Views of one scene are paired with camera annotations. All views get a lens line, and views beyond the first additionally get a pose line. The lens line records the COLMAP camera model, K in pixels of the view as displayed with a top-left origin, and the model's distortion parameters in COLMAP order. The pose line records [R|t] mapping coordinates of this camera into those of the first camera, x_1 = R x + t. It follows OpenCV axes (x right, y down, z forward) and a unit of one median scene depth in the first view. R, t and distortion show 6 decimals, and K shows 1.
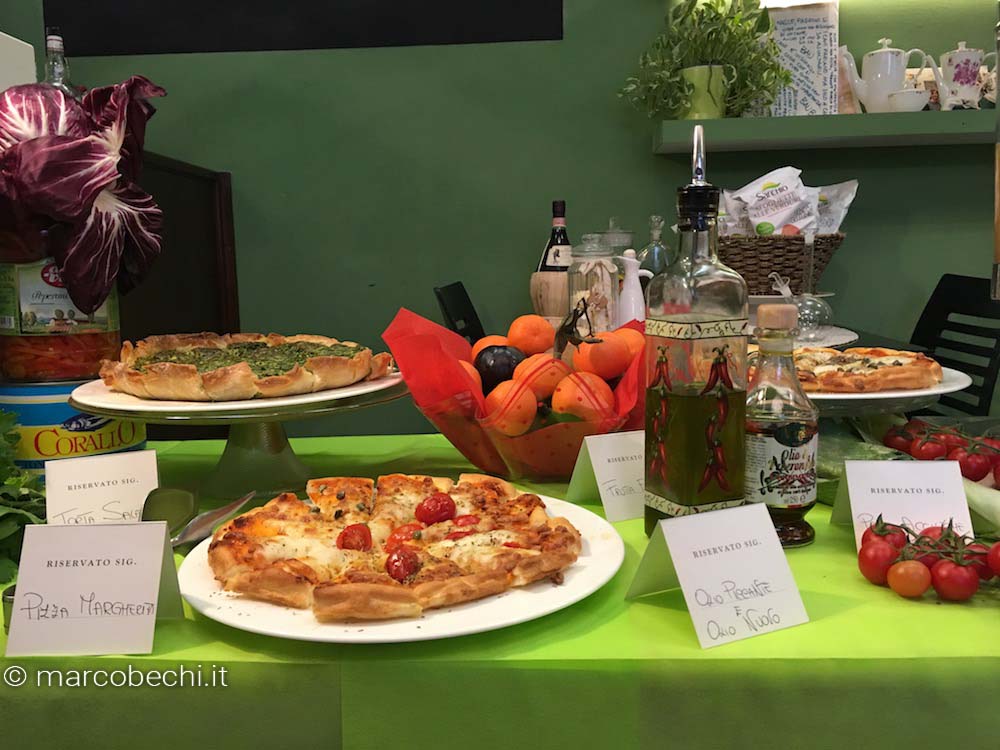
lens RADIAL K [[841.2, 0, 496.3], [0, 841.2, 377.0], [0, 0, 1]] dist [0.041483, -0.025414]
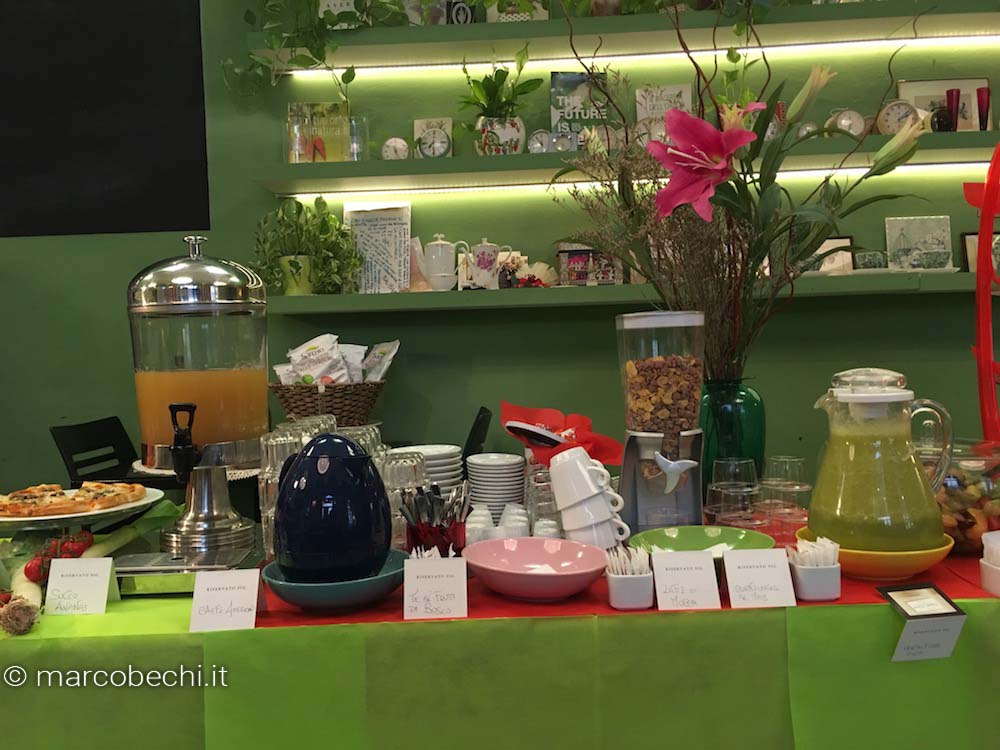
lens RADIAL K [[841.2, 0, 503.2], [0, 841.2, 375.1], [0, 0, 1]] dist [0.041483, -0.025414]
pose [[0.999236, -0.013201, 0.036797, 0.539906], [0.017214, 0.993674, -0.110974, -0.024682], [-0.035099, 0.111523, 0.993142, -0.332267]]
